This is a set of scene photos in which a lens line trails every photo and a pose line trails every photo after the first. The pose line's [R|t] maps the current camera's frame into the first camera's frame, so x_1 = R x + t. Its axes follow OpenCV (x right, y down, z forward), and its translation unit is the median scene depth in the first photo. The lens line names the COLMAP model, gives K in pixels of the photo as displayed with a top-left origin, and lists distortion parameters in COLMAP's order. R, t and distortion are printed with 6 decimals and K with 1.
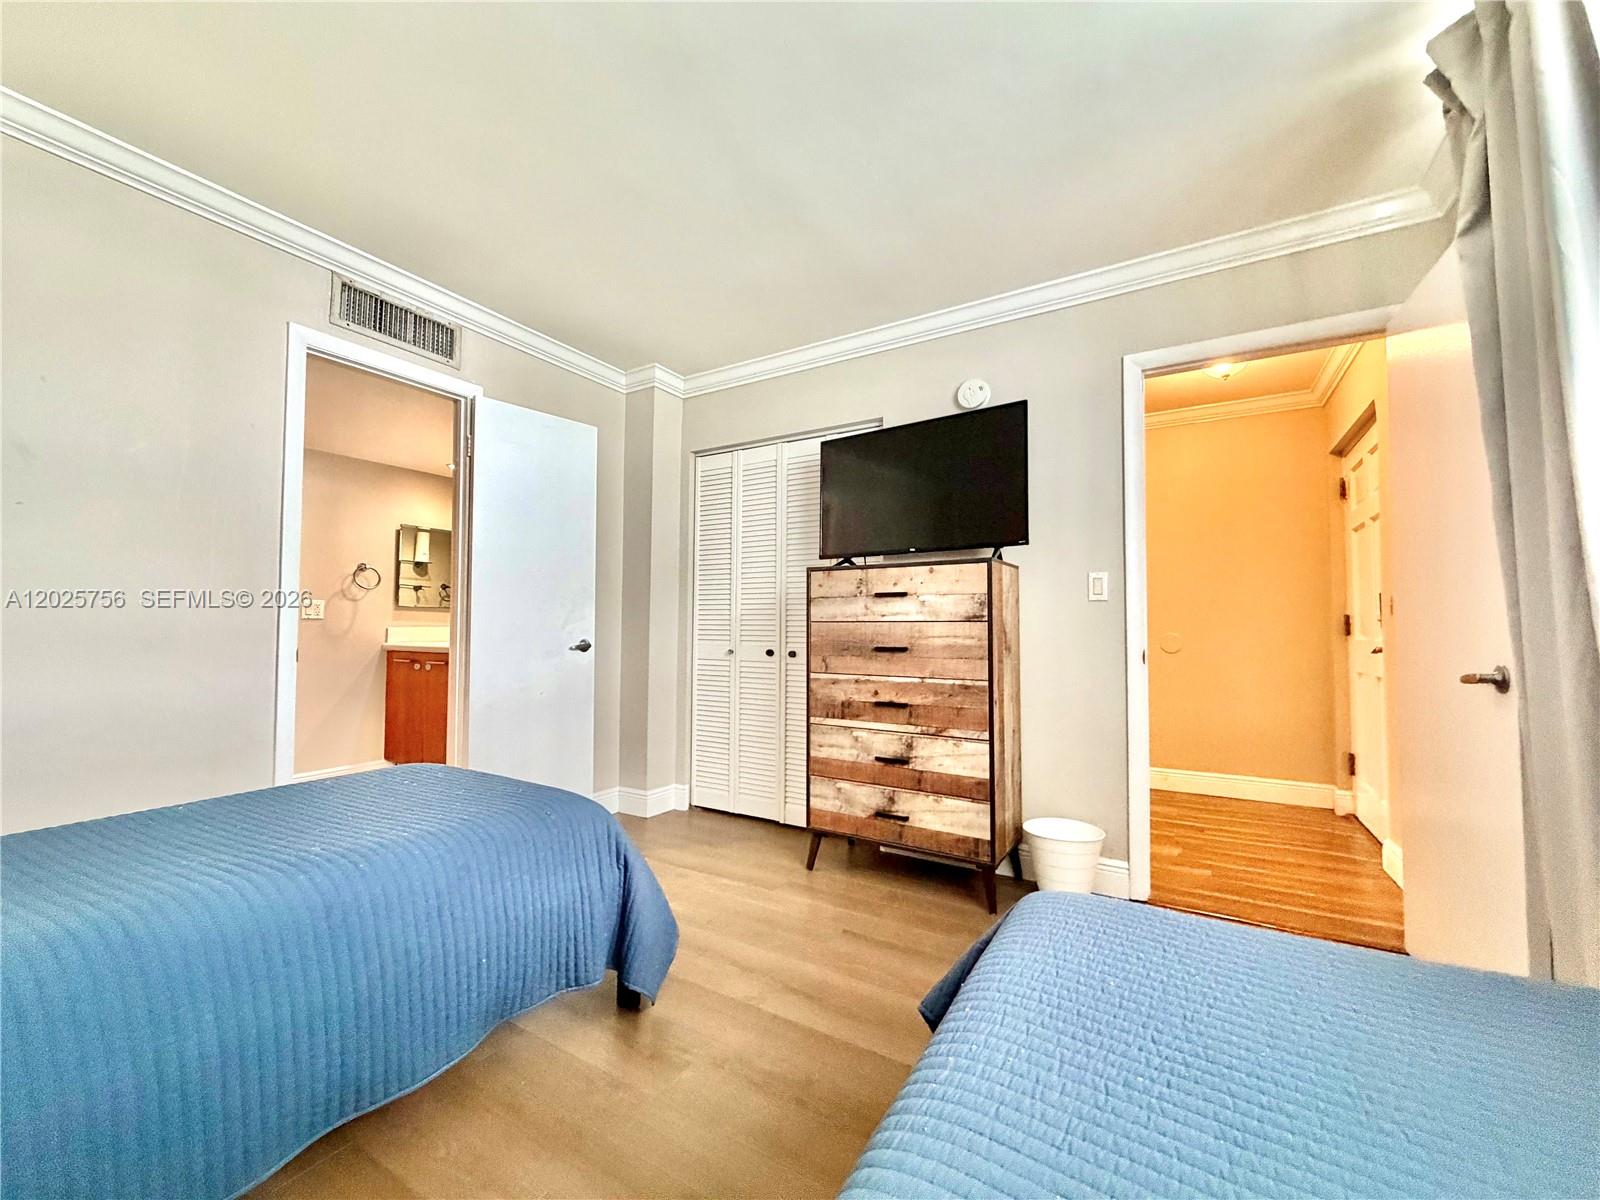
lens RADIAL K [[638.6, 0, 801.3], [0, 638.6, 603.8], [0, 0, 1]] dist [-0.001952, 0.000582]
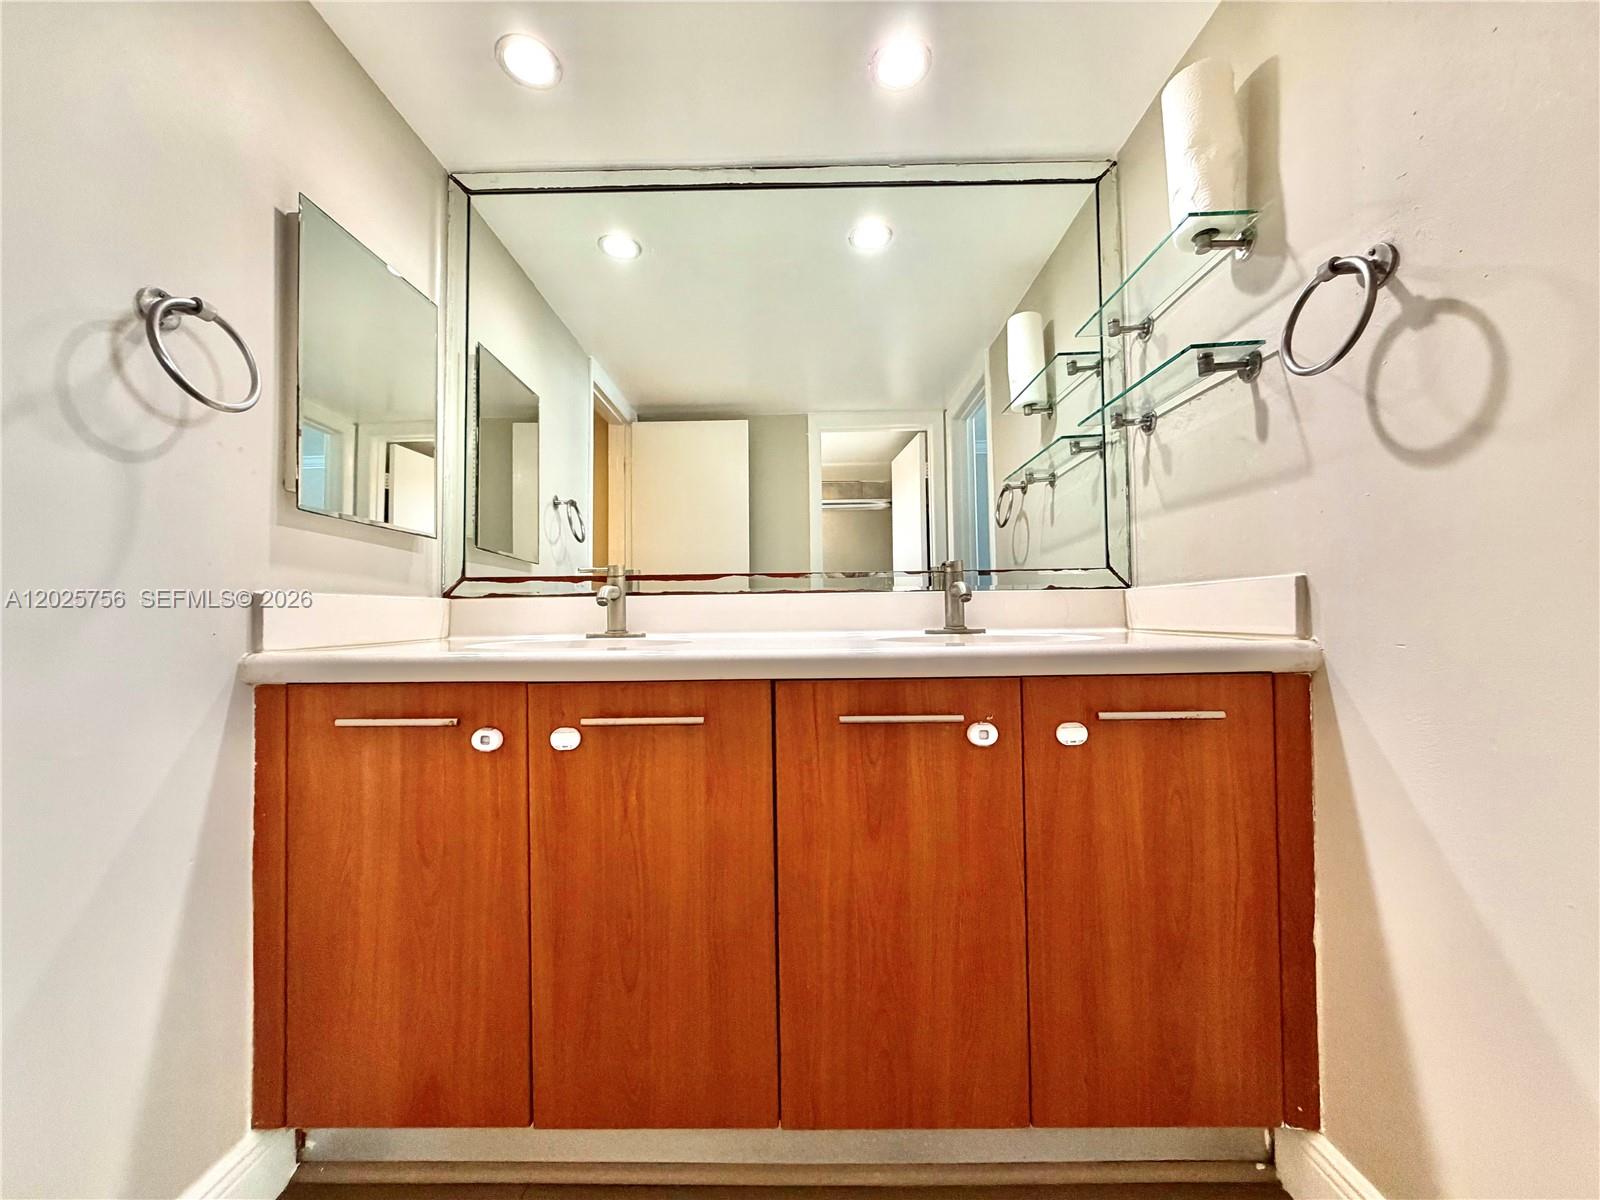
lens RADIAL K [[638.6, 0, 794.5], [0, 638.6, 599.8], [0, 0, 1]] dist [-0.001952, 0.000582]
pose [[0.883651, -0.006730, 0.468097, -0.579436], [0.003669, 0.999966, 0.007452, 0.039291], [-0.468131, -0.004867, 0.883646, 0.683370]]
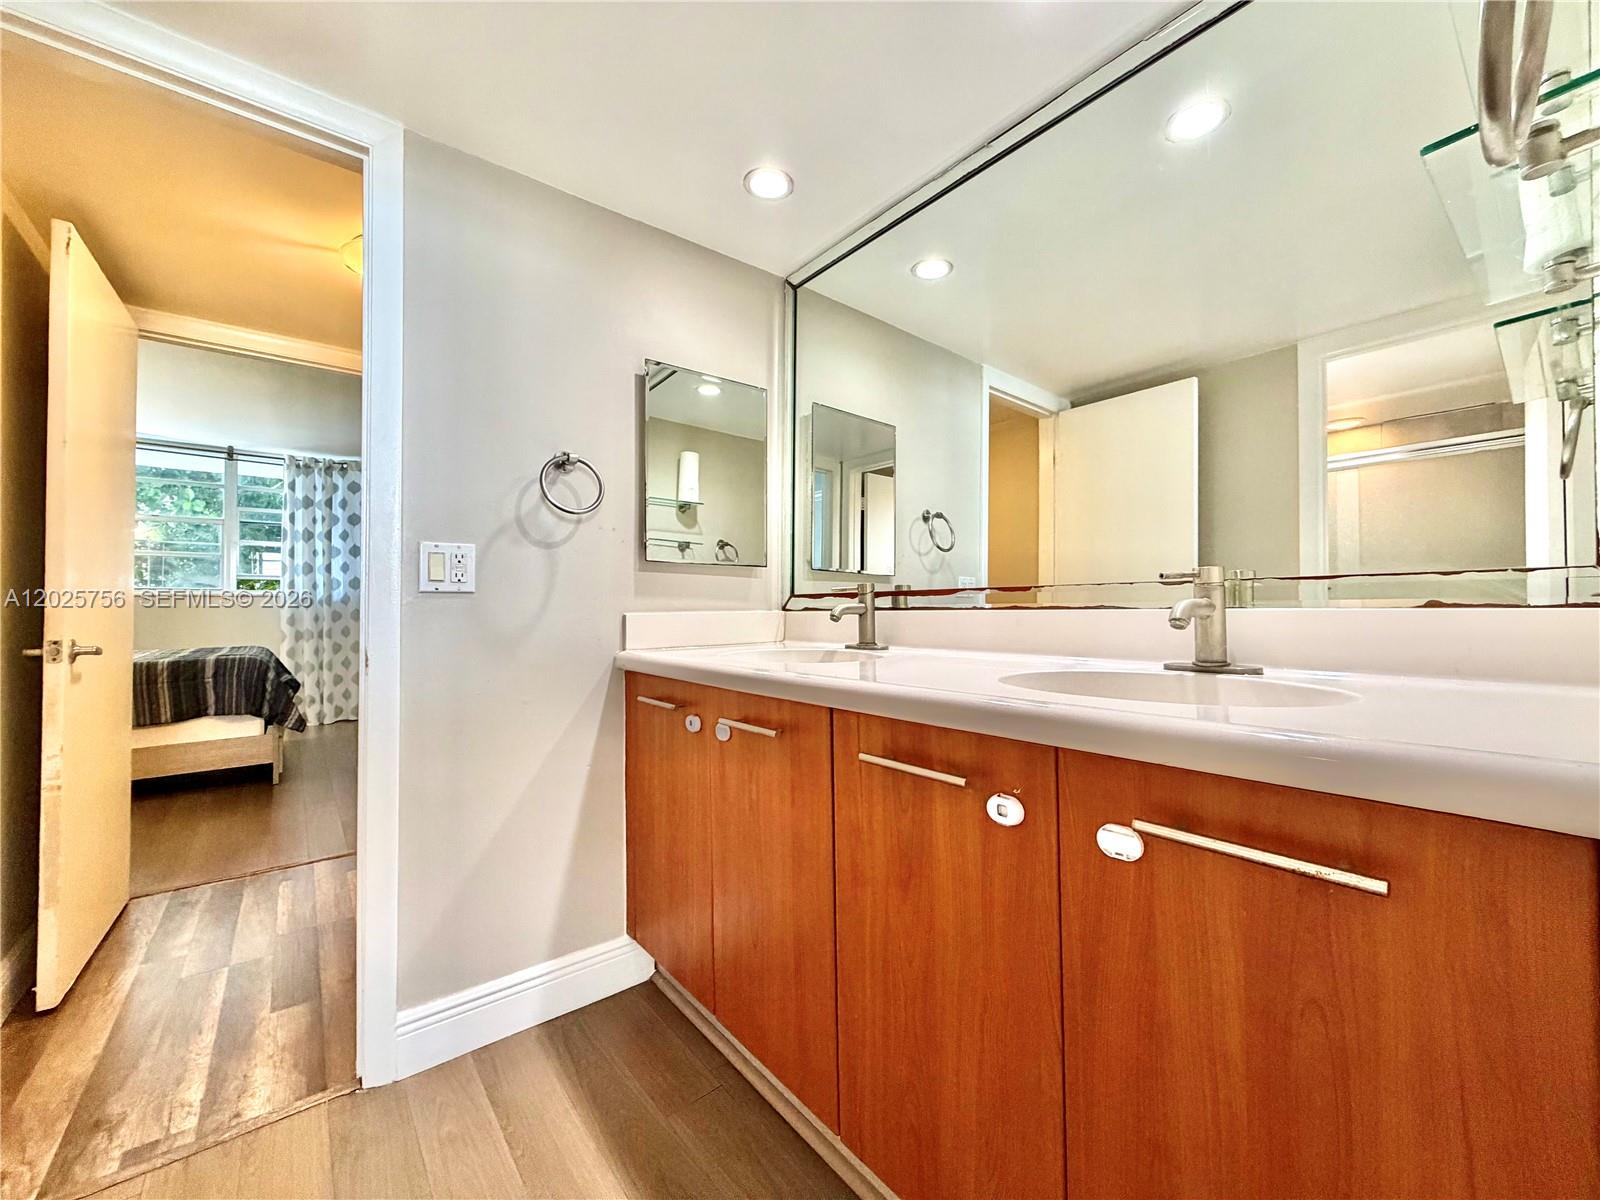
lens RADIAL K [[638.6, 0, 785.7], [0, 638.6, 596.7], [0, 0, 1]] dist [-0.001952, 0.000582]
pose [[0.928930, -0.019192, -0.369758, -0.401717], [0.025007, 0.999627, 0.010937, 0.024417], [0.369410, -0.019407, 0.929064, 0.659025]]
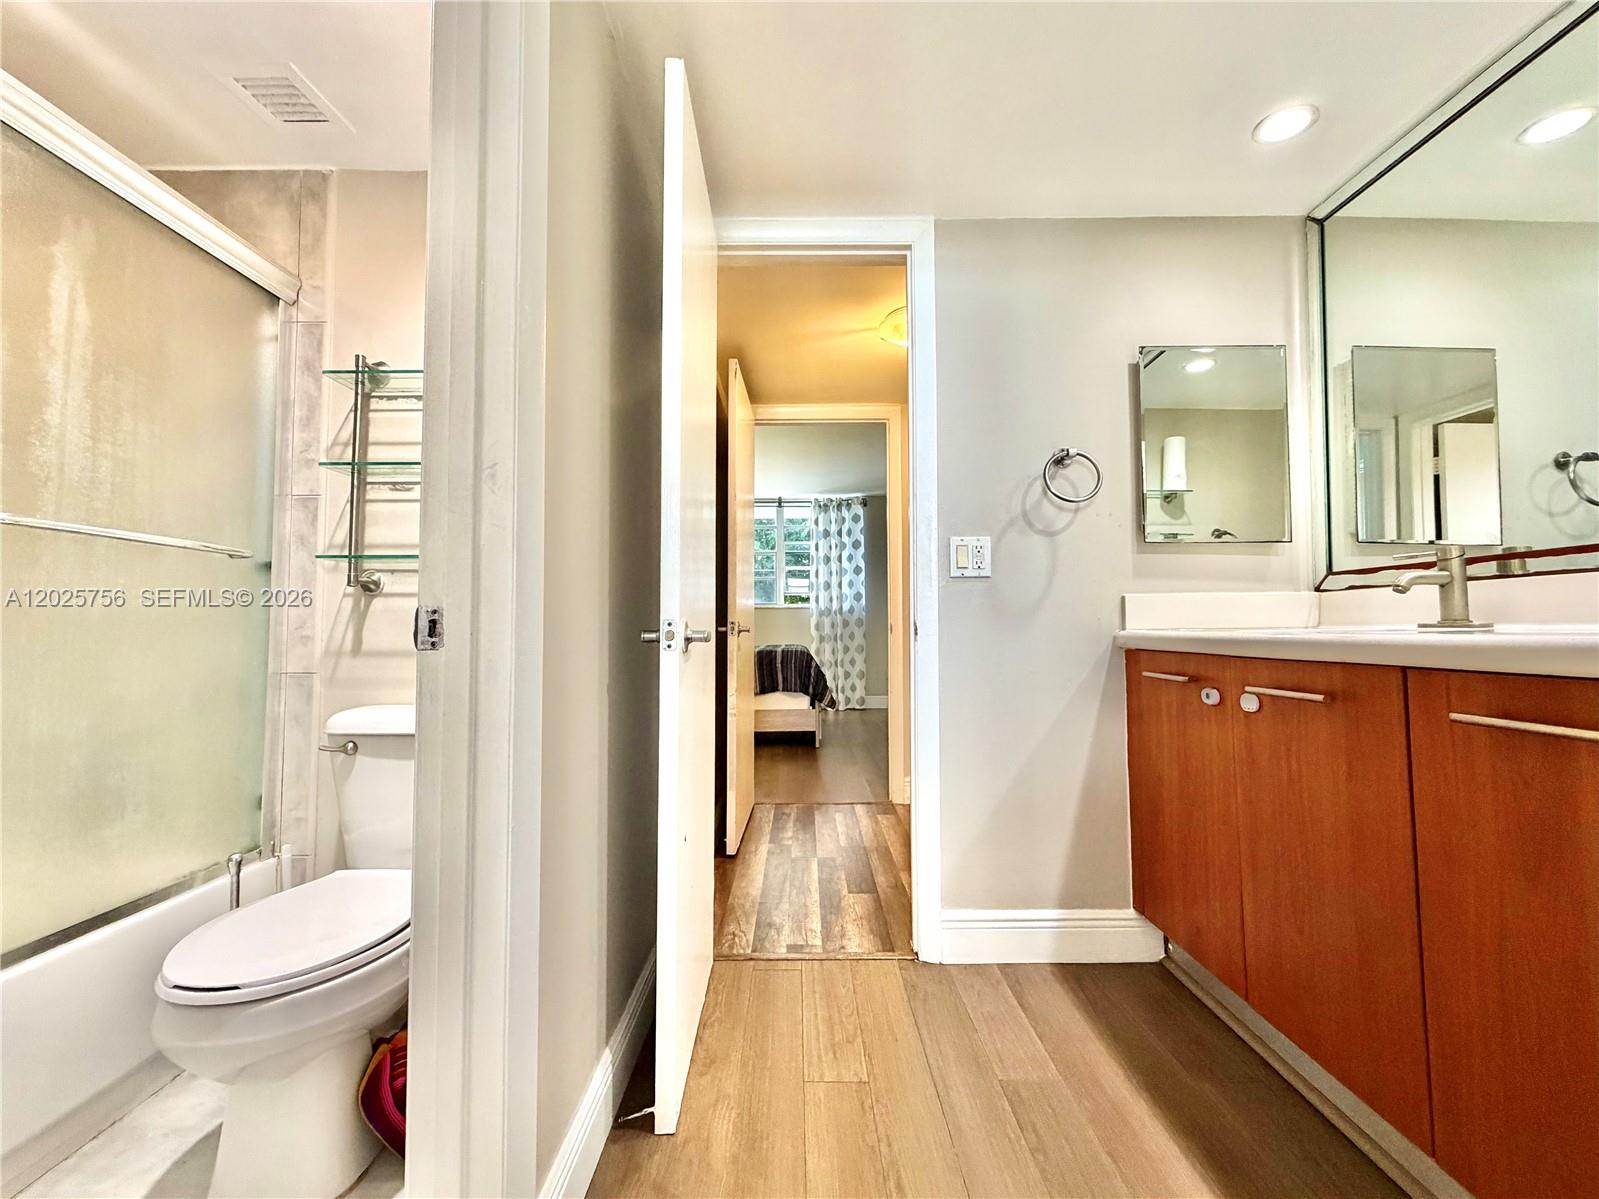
lens RADIAL K [[638.2, 0, 802.2], [0, 638.2, 597.3], [0, 0, 1]] dist [-0.001952, 0.000582]
pose [[0.502482, -0.048718, -0.863214, -0.389872], [0.041192, 0.998626, -0.032382, 0.043836], [0.863606, -0.019286, 0.503799, 0.601589]]
